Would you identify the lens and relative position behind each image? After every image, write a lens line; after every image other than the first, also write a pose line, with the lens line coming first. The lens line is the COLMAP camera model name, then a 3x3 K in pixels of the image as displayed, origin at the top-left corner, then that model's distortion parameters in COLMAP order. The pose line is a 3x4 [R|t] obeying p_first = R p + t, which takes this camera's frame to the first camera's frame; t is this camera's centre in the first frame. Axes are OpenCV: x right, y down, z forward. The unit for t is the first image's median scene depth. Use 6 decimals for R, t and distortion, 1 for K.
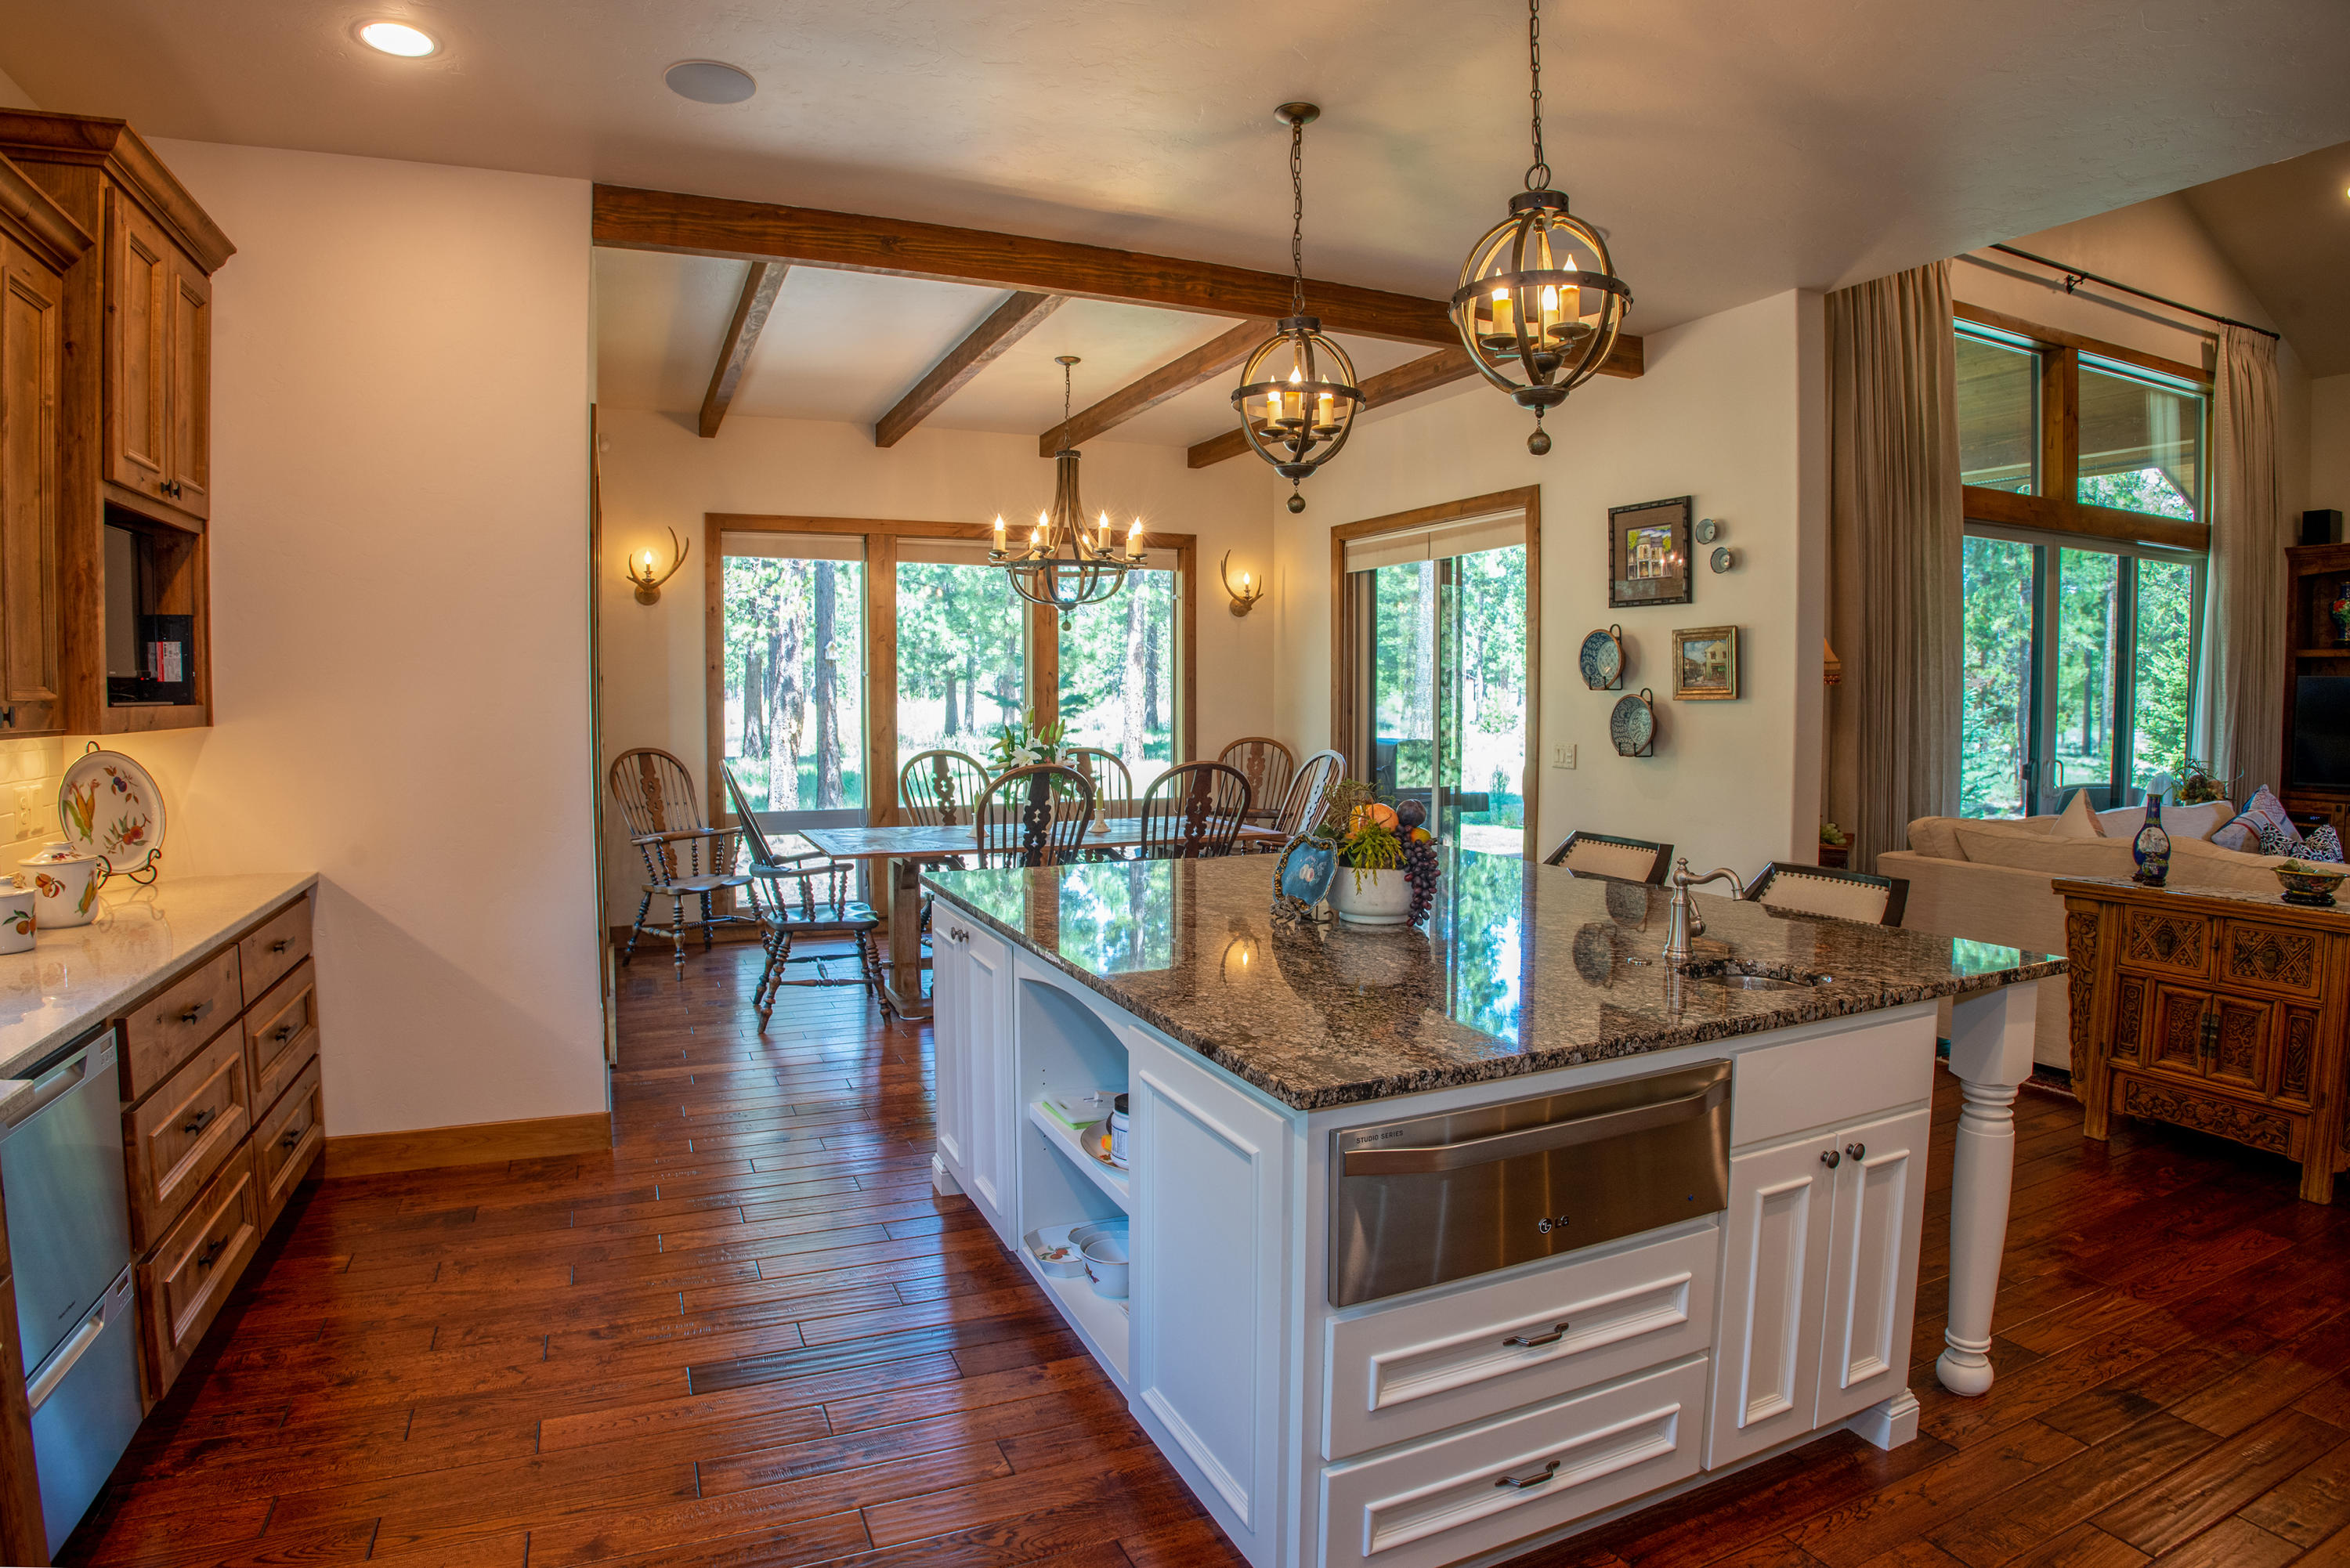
lens RADIAL K [[1264.3, 0, 1175.0], [0, 1264.3, 784.0], [0, 0, 1]] dist [-0.080419, 0.001571]
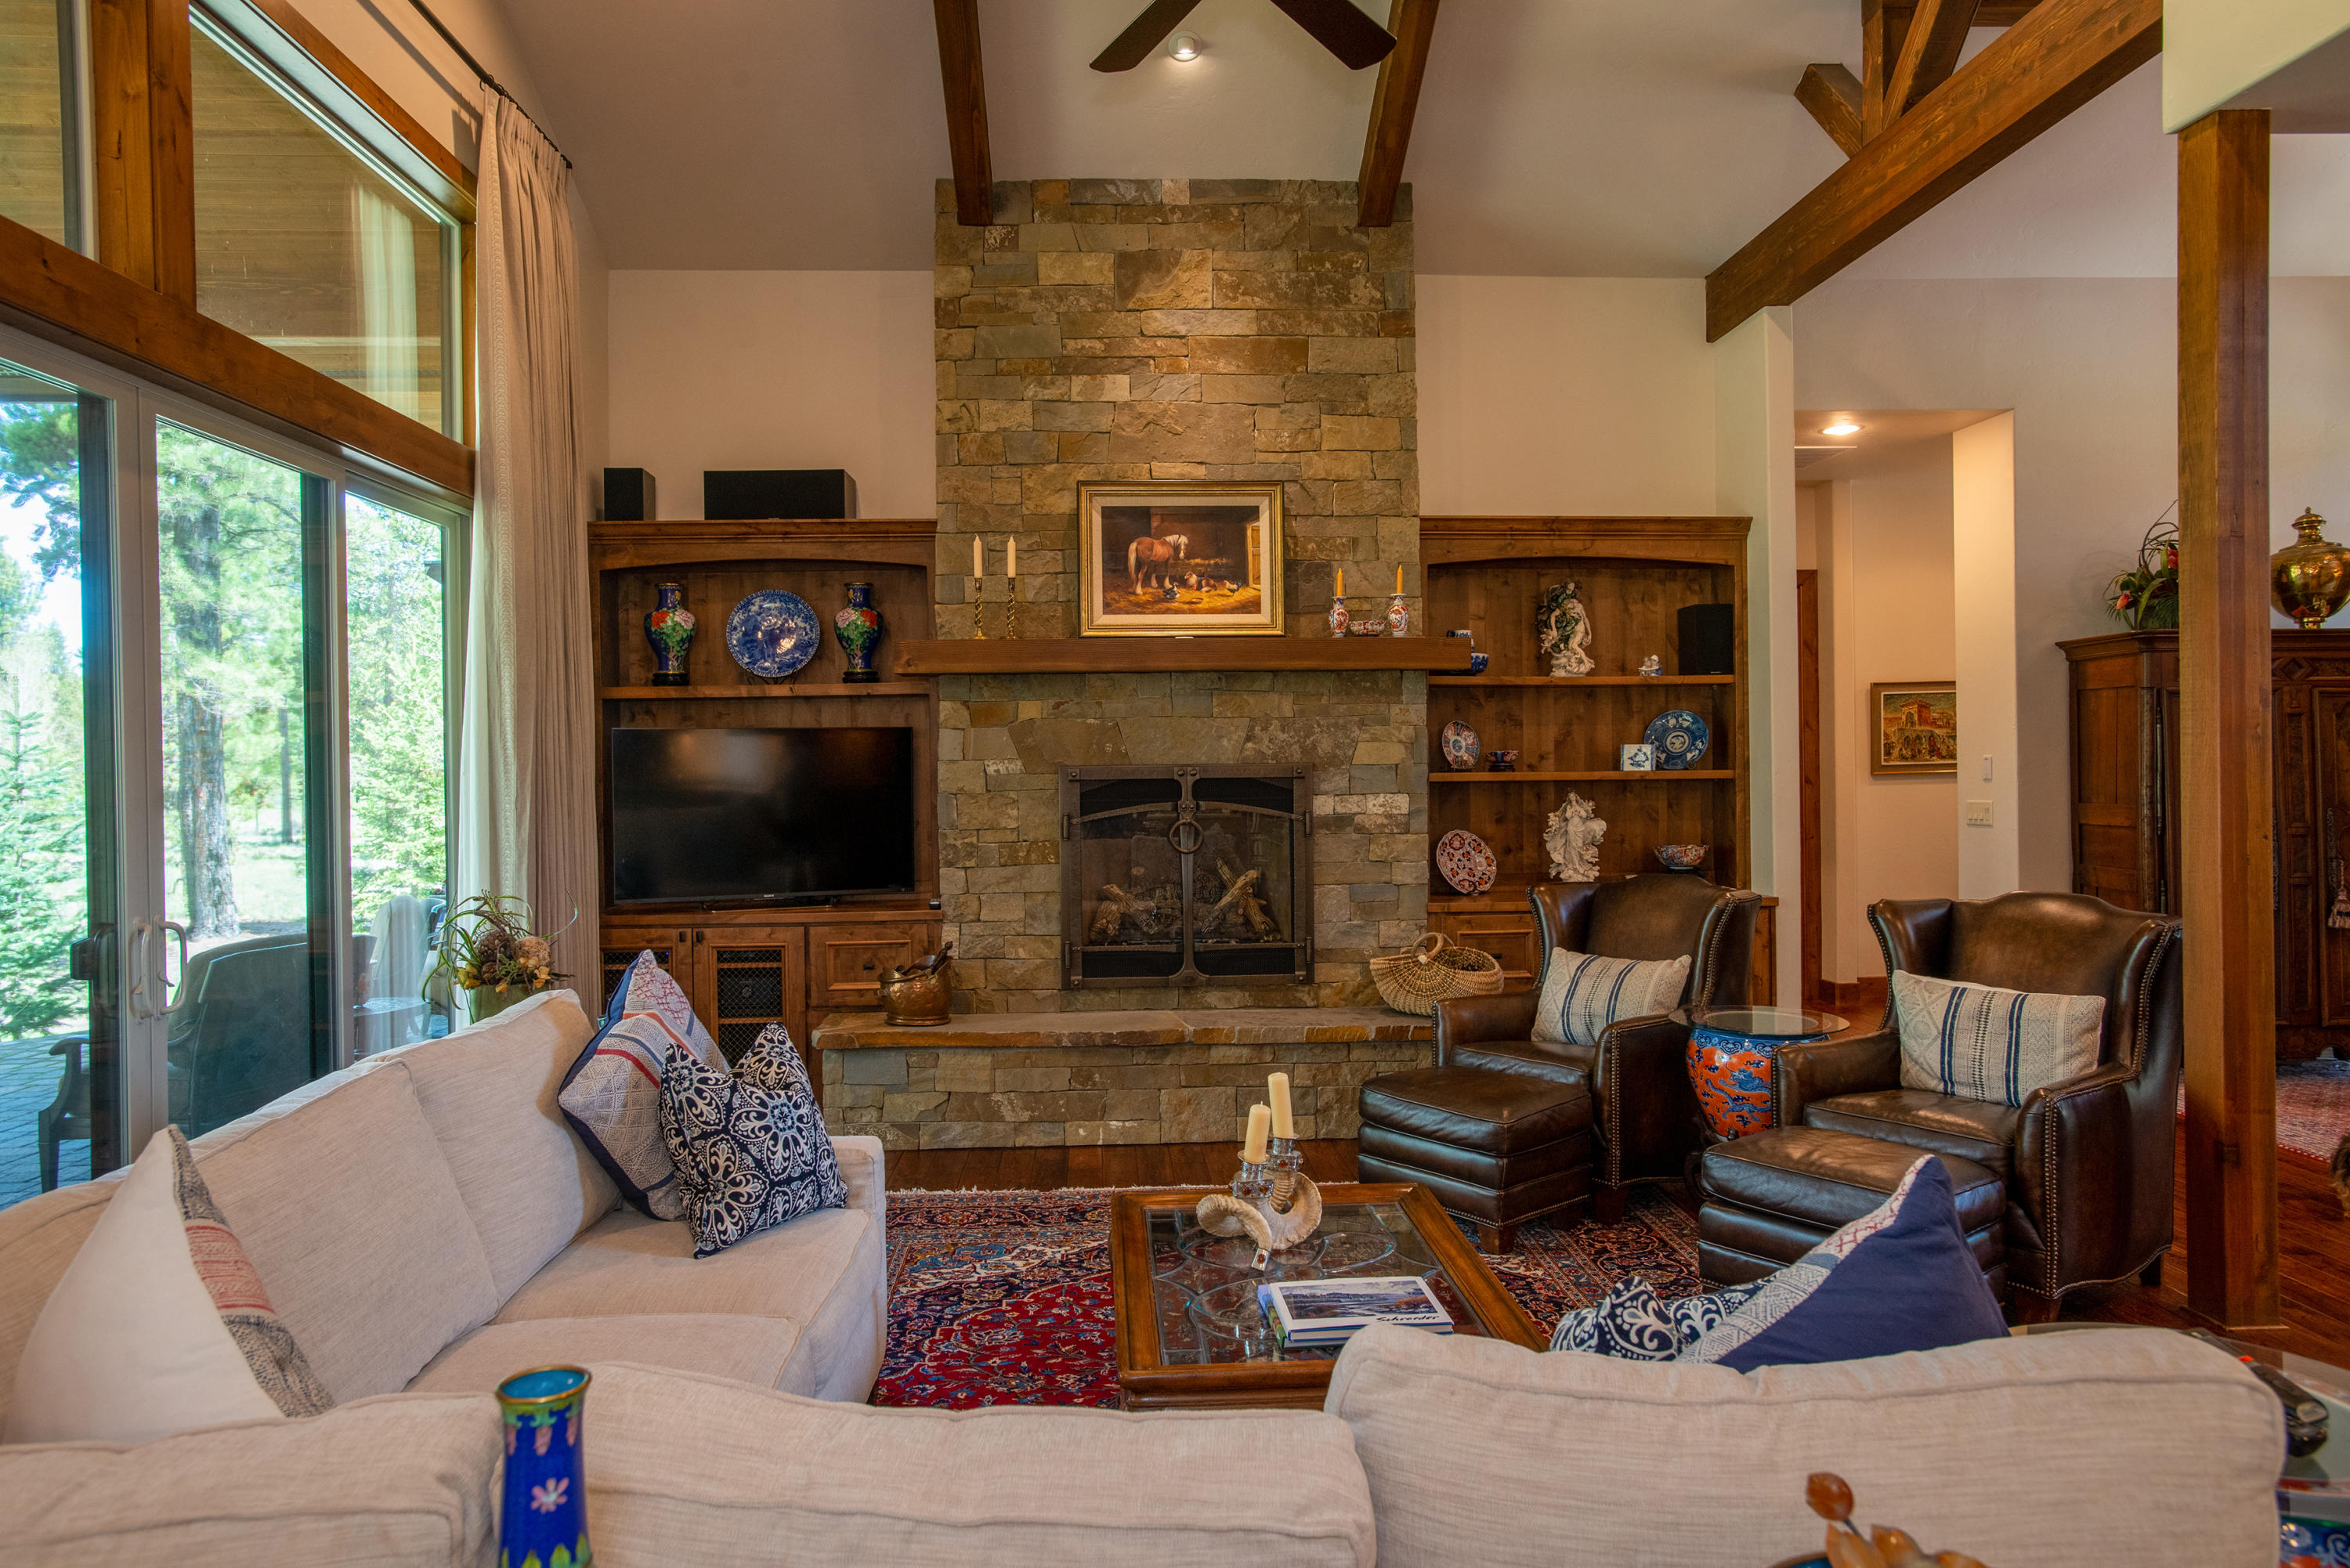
lens RADIAL K [[1481.8, 0, 1161.9], [0, 1481.8, 767.8], [0, 0, 1]] dist [-0.031658, 0.005756]
pose [[0.377713, -0.008886, 0.925880, 0.372153], [0.079073, 0.996611, -0.022693, -0.033186], [-0.922540, 0.081783, 0.377135, 0.471055]]
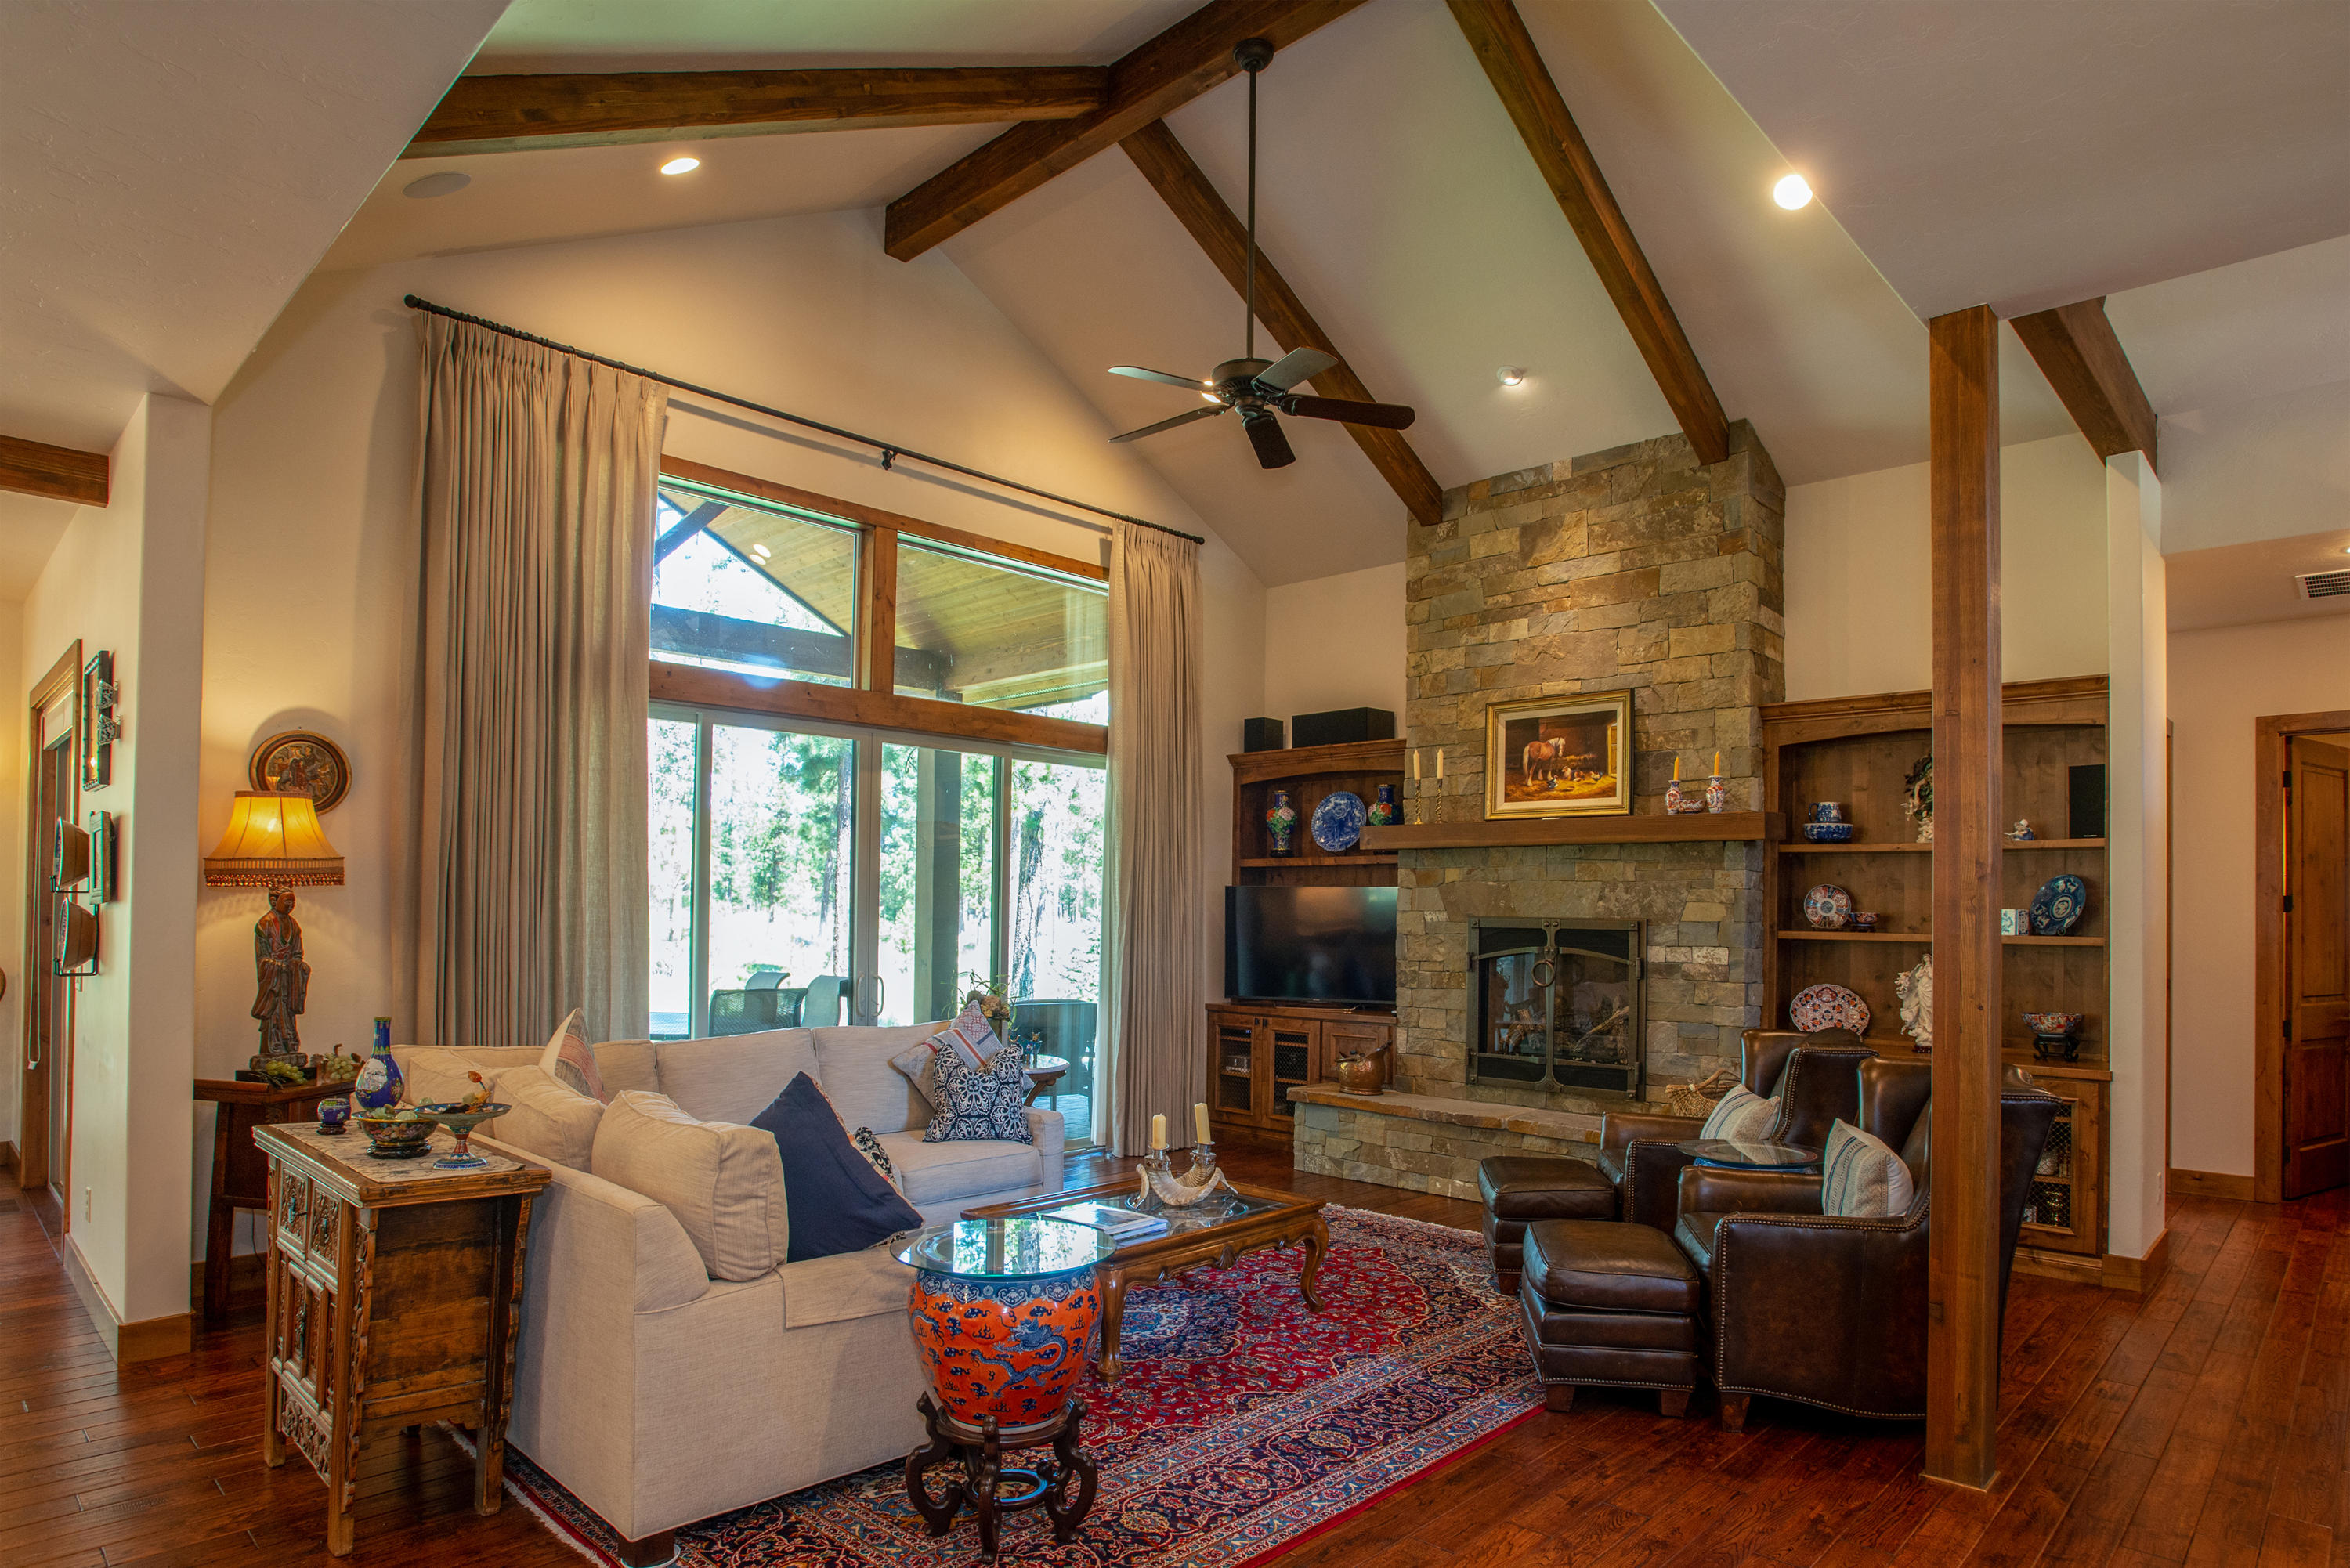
lens RADIAL K [[1358.0, 0, 1201.8], [0, 1358.0, 884.8], [0, 0, 1]] dist [-0.042155, 0.000361]
pose [[0.928742, 0.016976, 0.370338, 0.551754], [0.015895, 0.996209, -0.085528, 0.002136], [-0.370386, 0.085320, 0.924951, -0.028224]]
